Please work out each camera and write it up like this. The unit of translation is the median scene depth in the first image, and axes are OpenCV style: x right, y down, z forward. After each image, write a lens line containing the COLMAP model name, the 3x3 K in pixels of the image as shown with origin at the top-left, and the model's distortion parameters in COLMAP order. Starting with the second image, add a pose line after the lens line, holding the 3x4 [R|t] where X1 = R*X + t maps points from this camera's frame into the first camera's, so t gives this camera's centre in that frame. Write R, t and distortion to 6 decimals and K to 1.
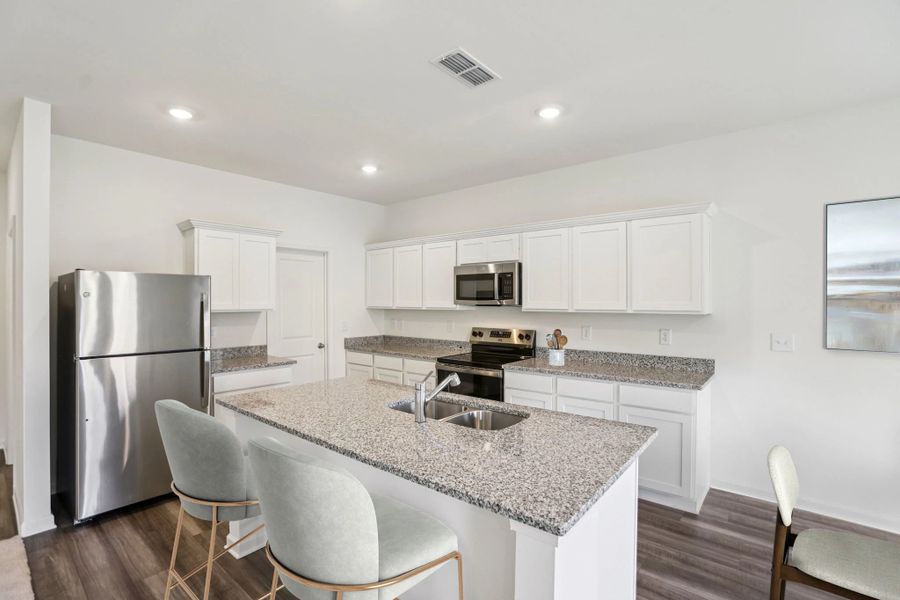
lens RADIAL K [[420.0, 0, 435.7], [0, 420.0, 303.8], [0, 0, 1]] dist [-0.034918, 0.000218]
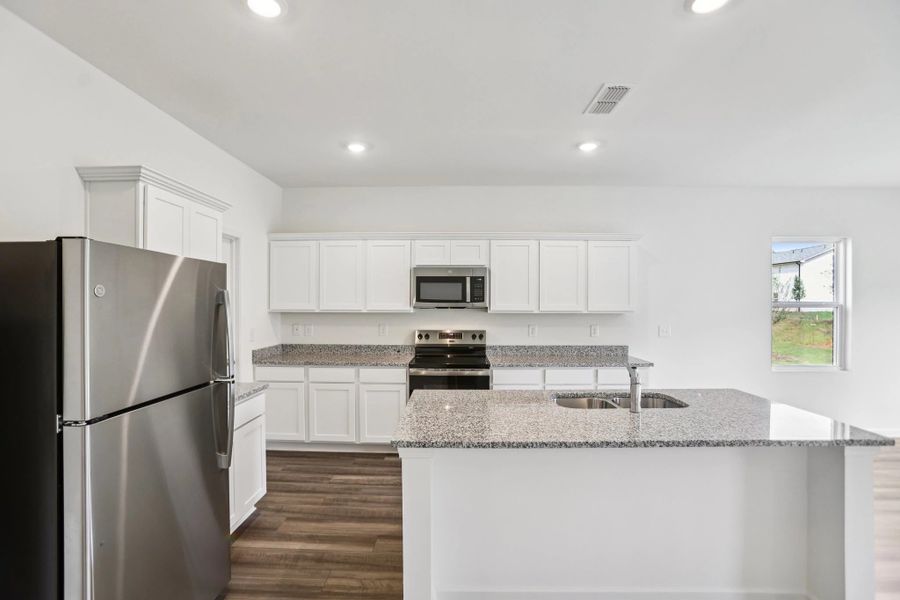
lens RADIAL K [[420.0, 0, 435.7], [0, 420.0, 303.8], [0, 0, 1]] dist [-0.034918, 0.000218]
pose [[0.778748, 0.003908, 0.627325, -0.548786], [0.000094, 0.999980, -0.006347, 0.001064], [-0.627337, 0.005002, 0.778732, 0.230341]]
